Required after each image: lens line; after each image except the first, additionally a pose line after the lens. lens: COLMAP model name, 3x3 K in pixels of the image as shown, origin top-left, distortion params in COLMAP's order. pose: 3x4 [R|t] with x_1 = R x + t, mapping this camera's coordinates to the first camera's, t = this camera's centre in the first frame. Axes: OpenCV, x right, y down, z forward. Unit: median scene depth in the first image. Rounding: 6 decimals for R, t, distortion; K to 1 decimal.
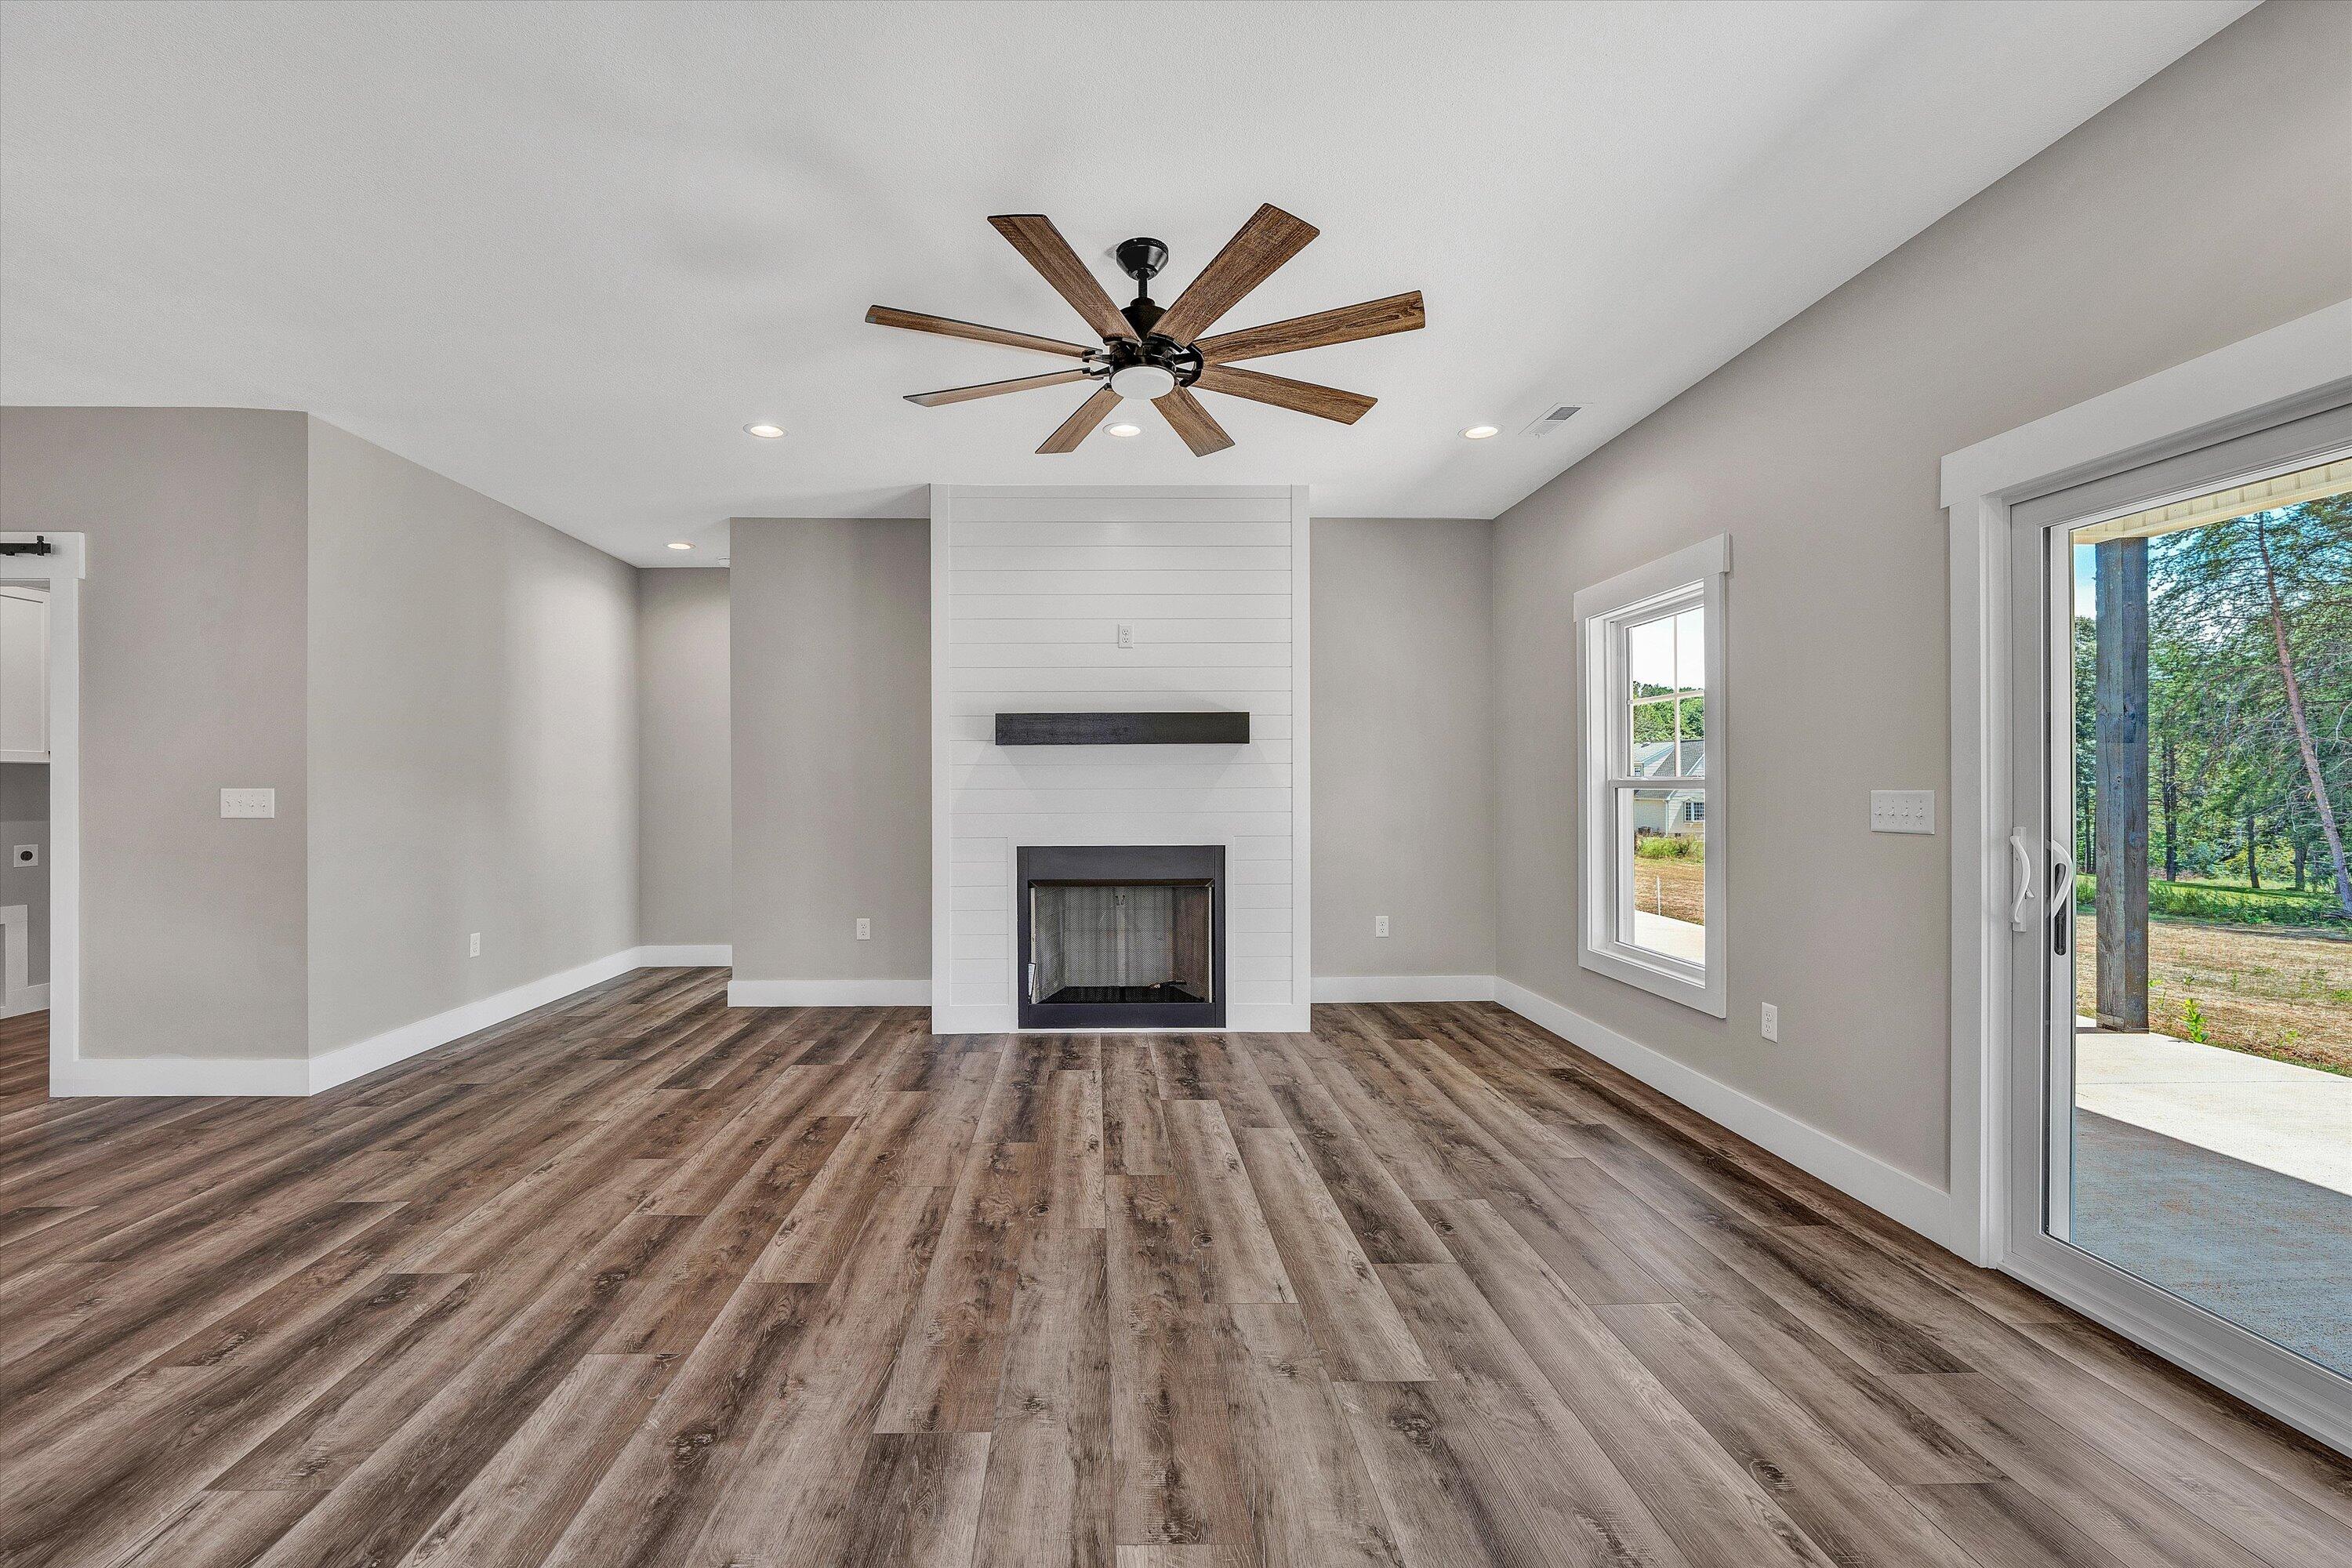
lens RADIAL K [[969.9, 0, 1114.4], [0, 969.9, 781.3], [0, 0, 1]] dist [-0.012998, 0.000183]
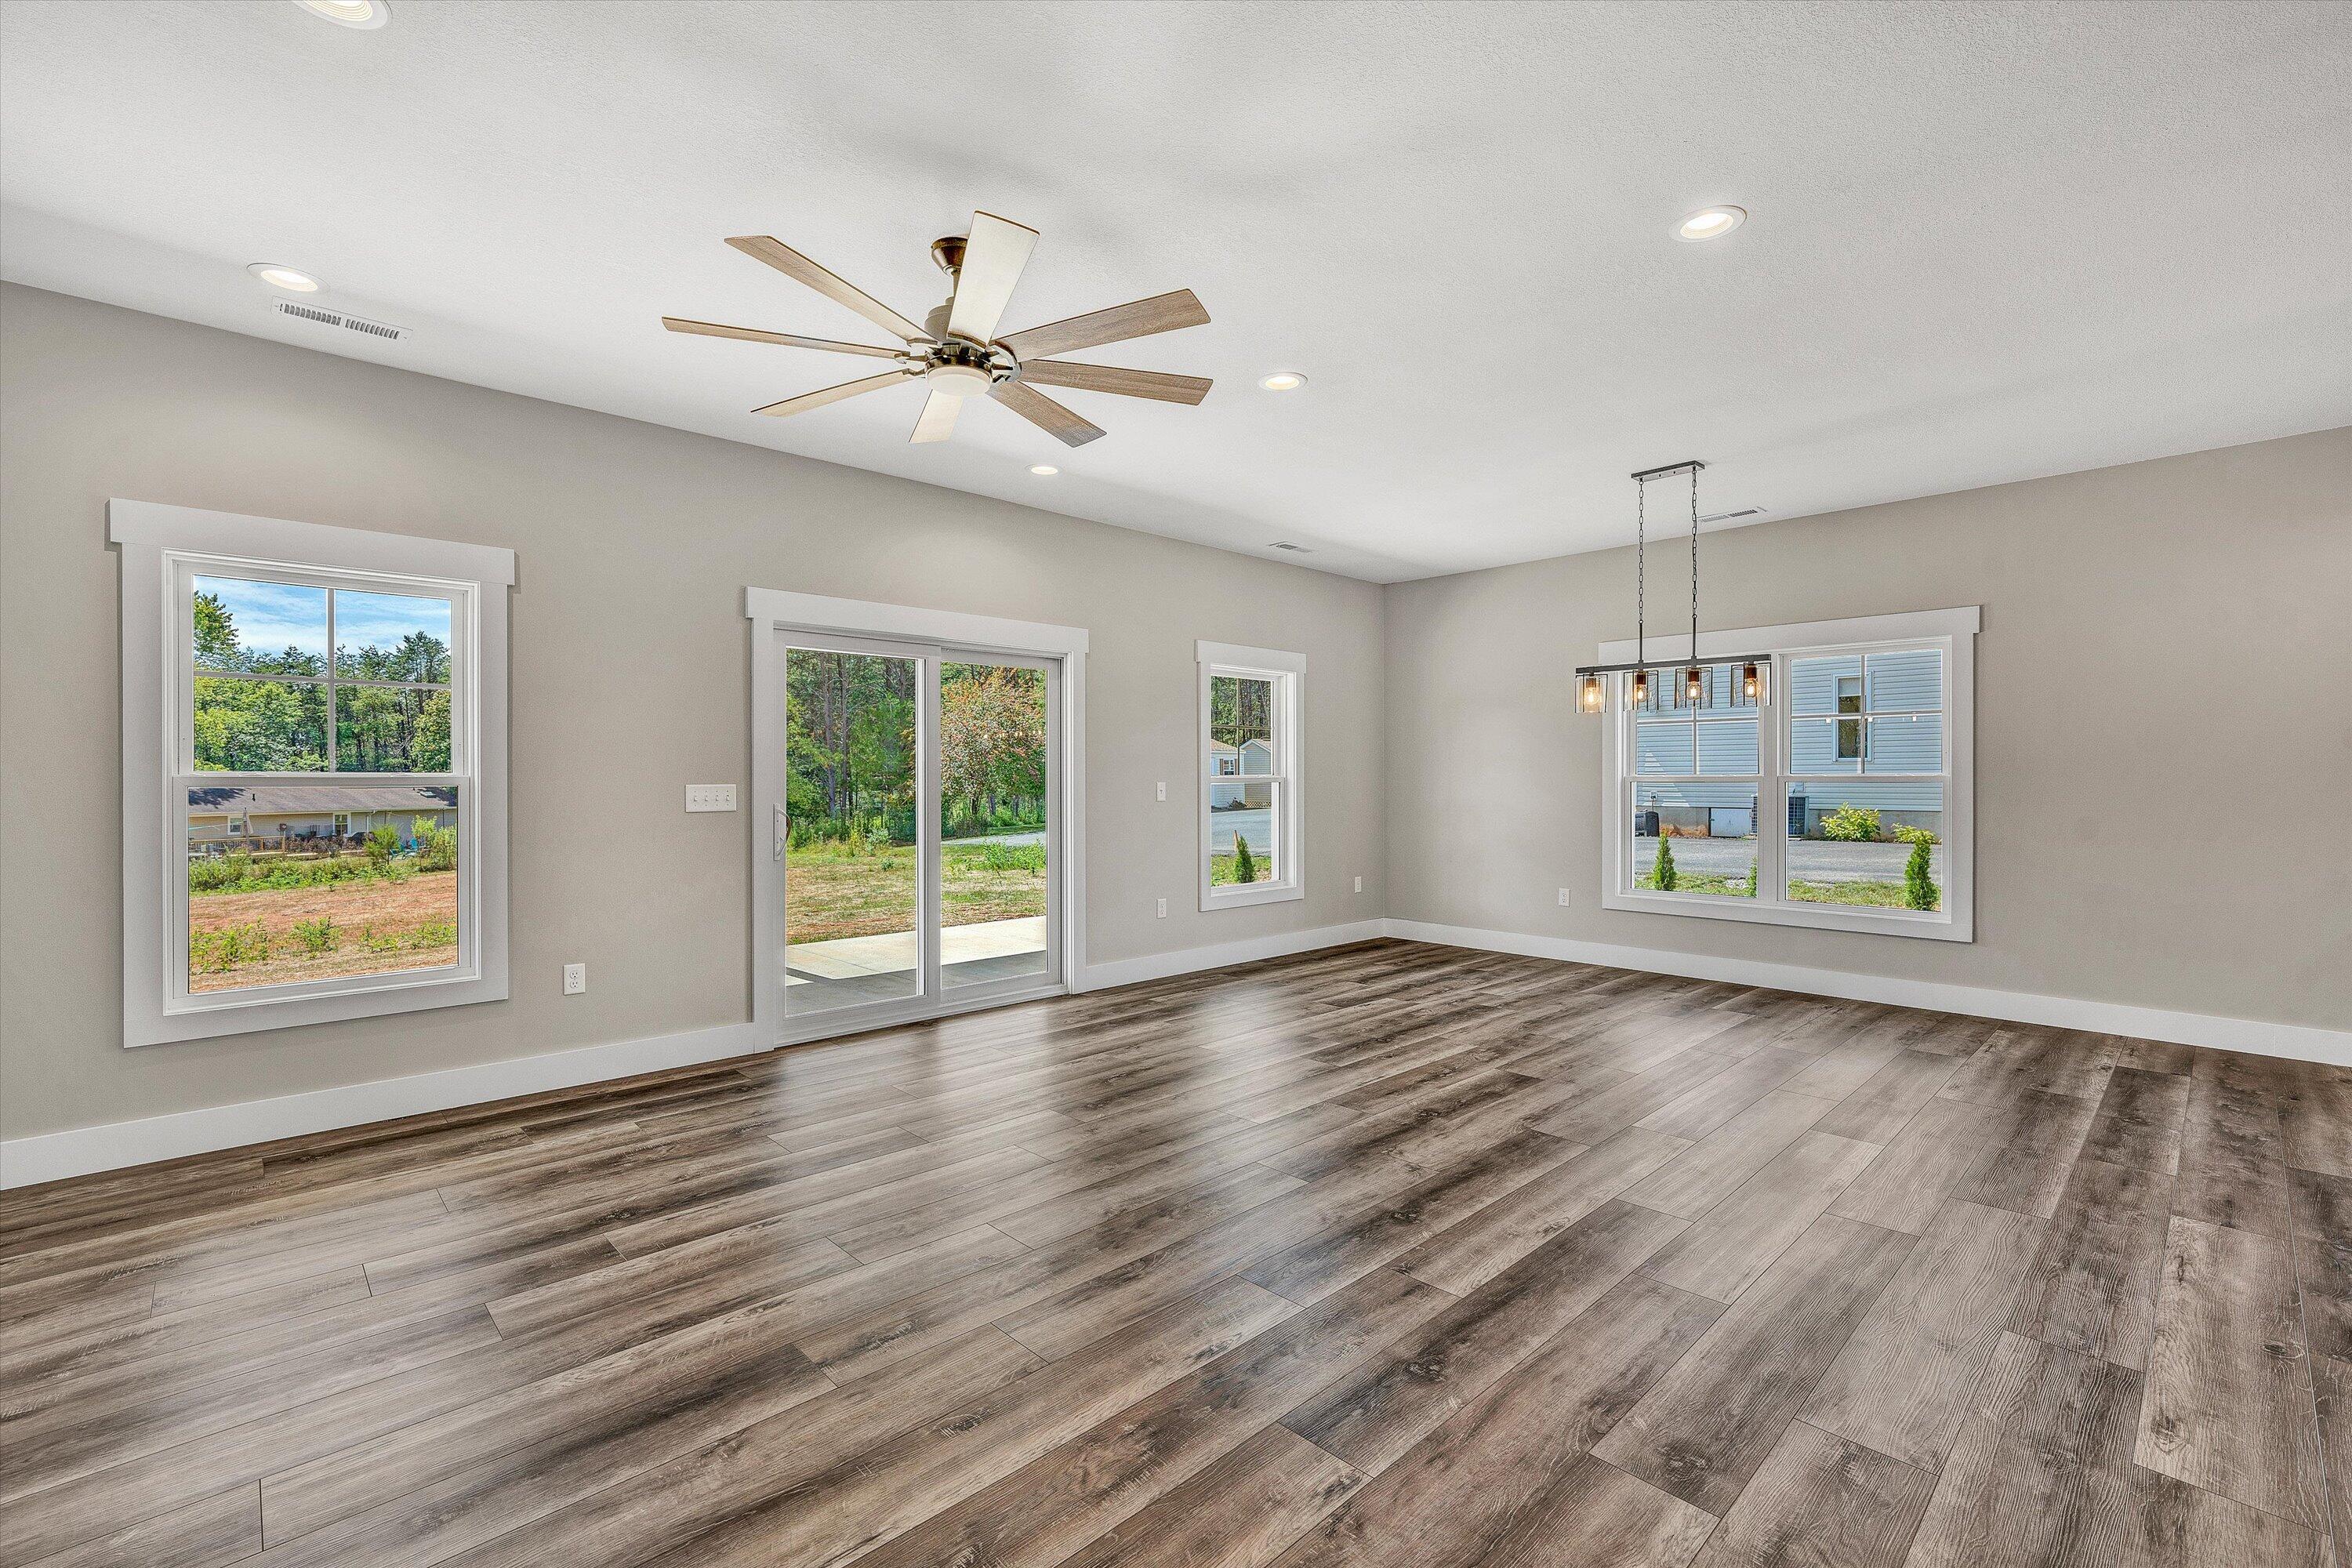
lens RADIAL K [[1036.4, 0, 1176.0], [0, 1036.4, 784.0], [0, 0, 1]] dist [-0.002926, 0.000015]
pose [[-0.676386, 0.001393, 0.736546, -0.876502], [0.000539, 0.999999, -0.001396, 0.010581], [-0.736548, -0.000548, -0.676386, 1.491810]]
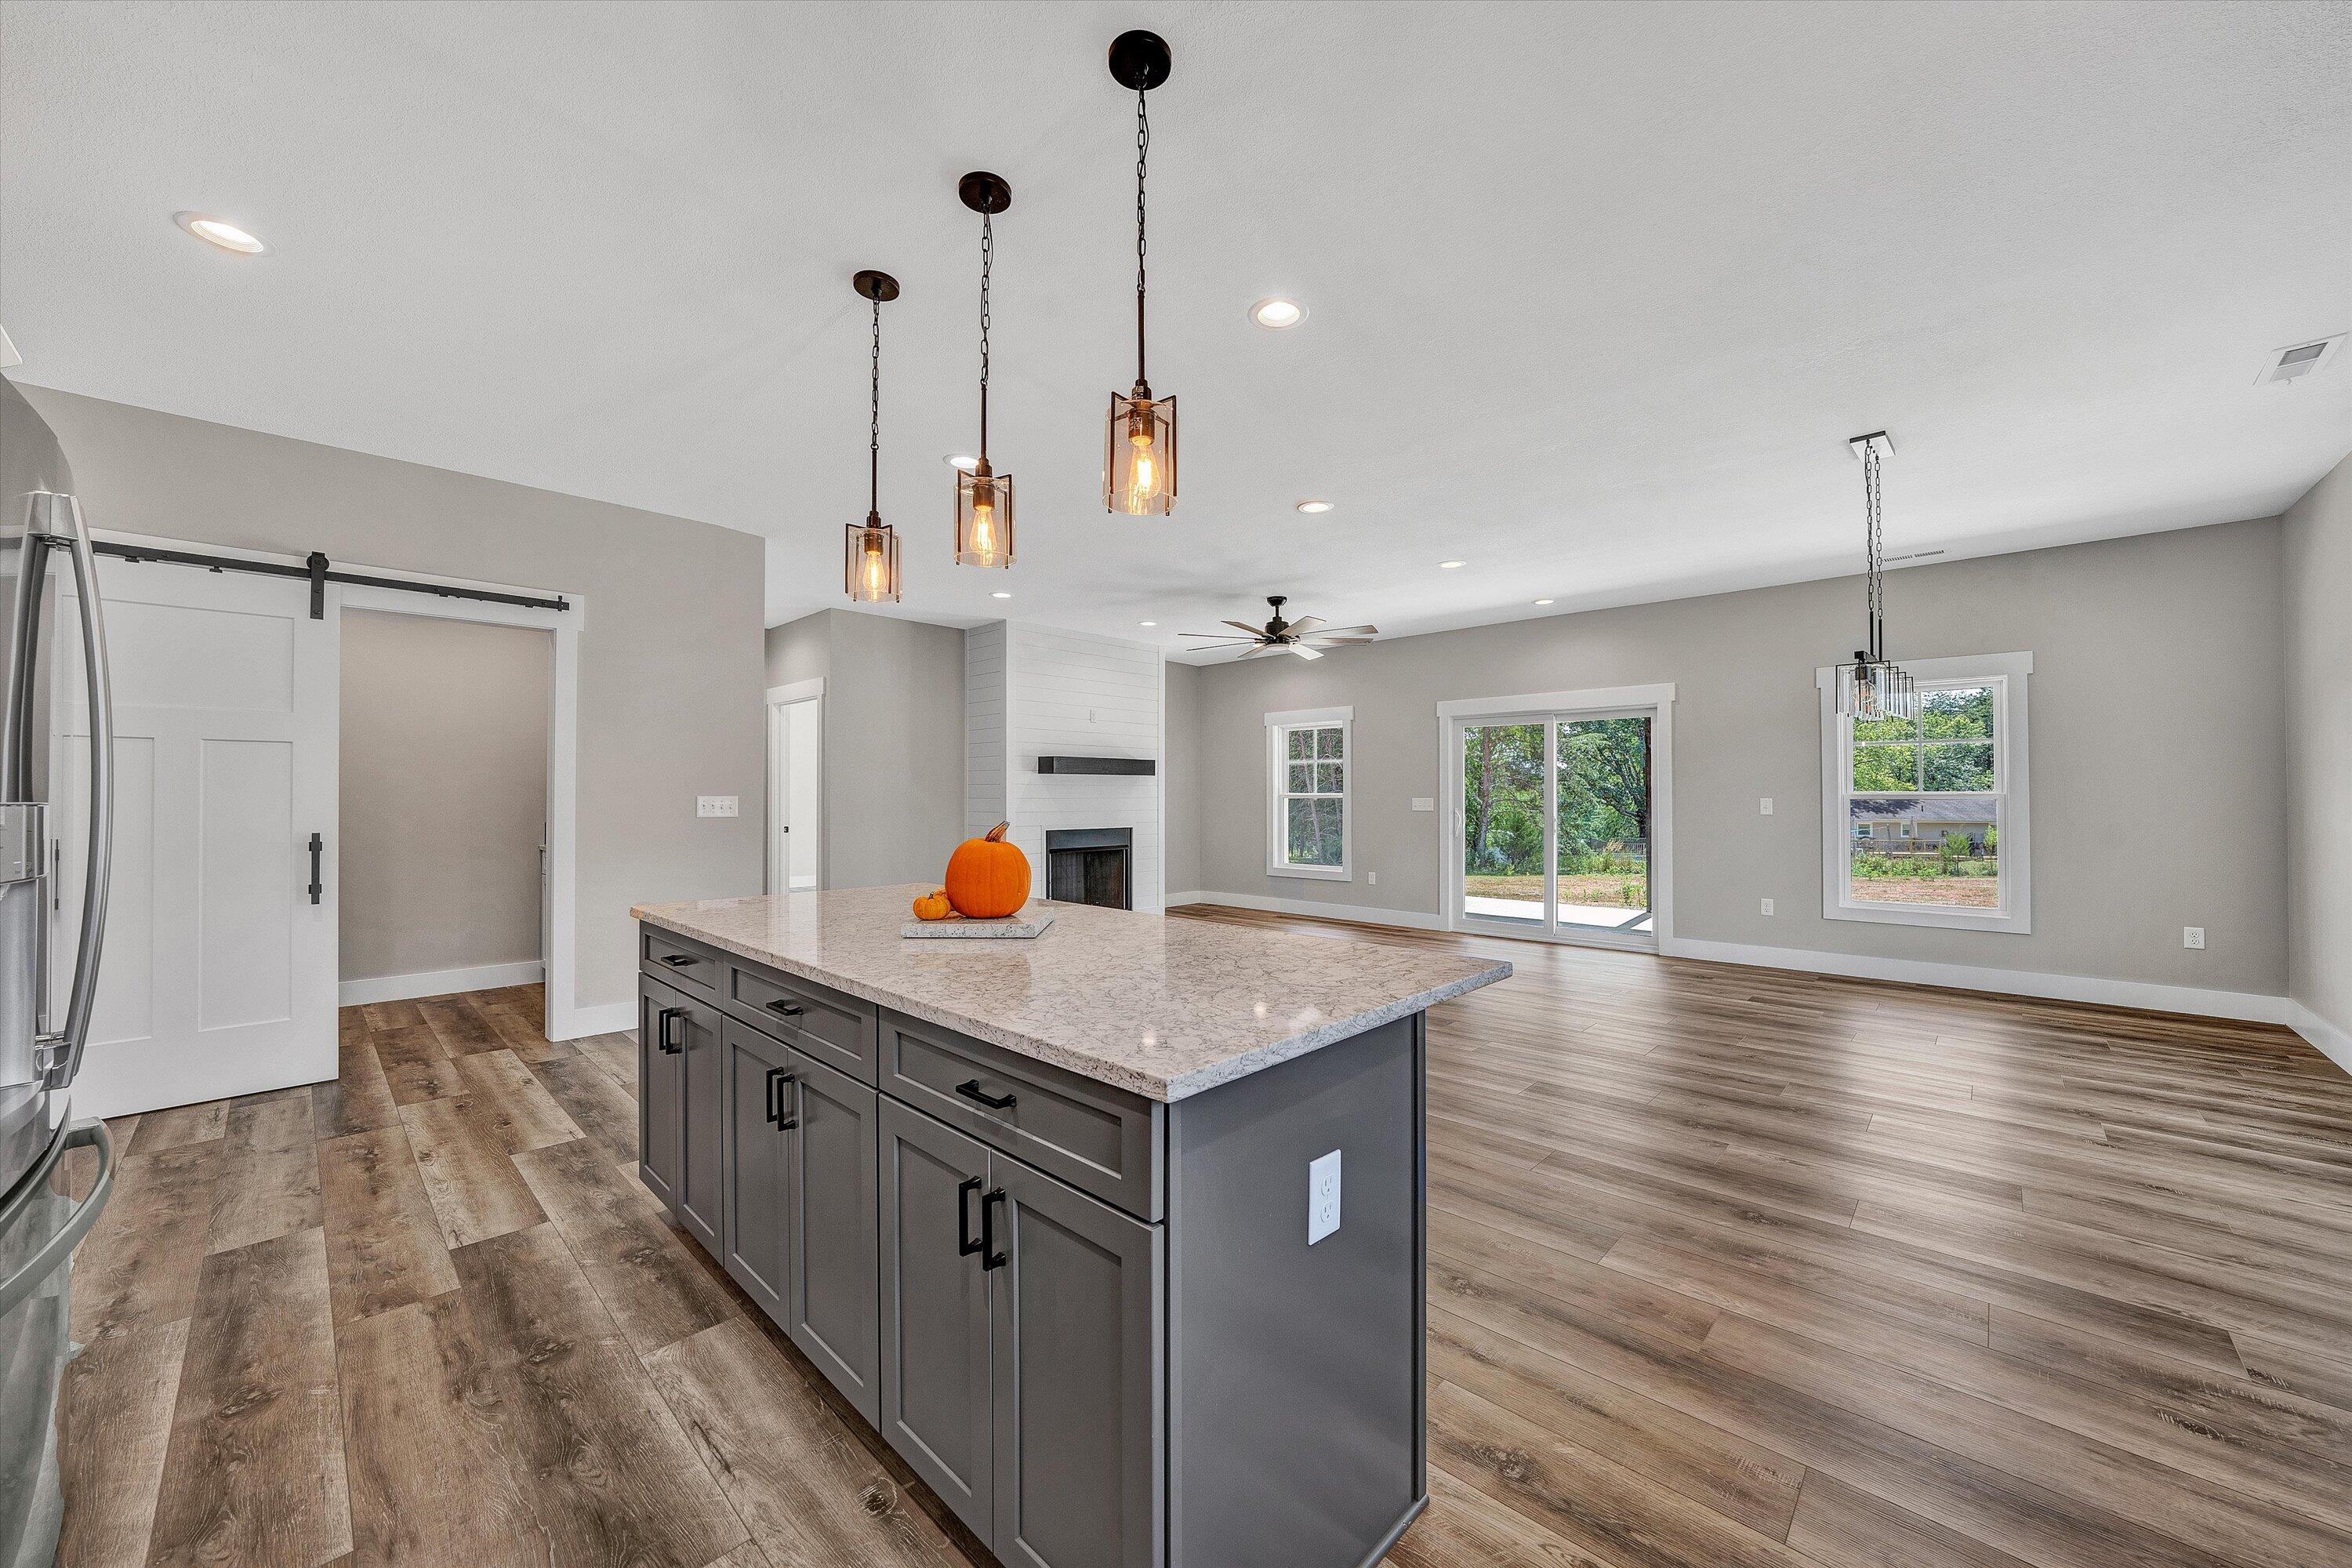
lens RADIAL K [[877.8, 0, 1176.0], [0, 877.8, 784.0], [0, 0, 1]] dist [-0.014340, 0.000062]
pose [[0.709221, 0.012852, 0.704869, -1.804690], [-0.005025, 0.999901, -0.013176, 0.003242], [-0.704969, 0.005802, 0.709215, -0.514025]]
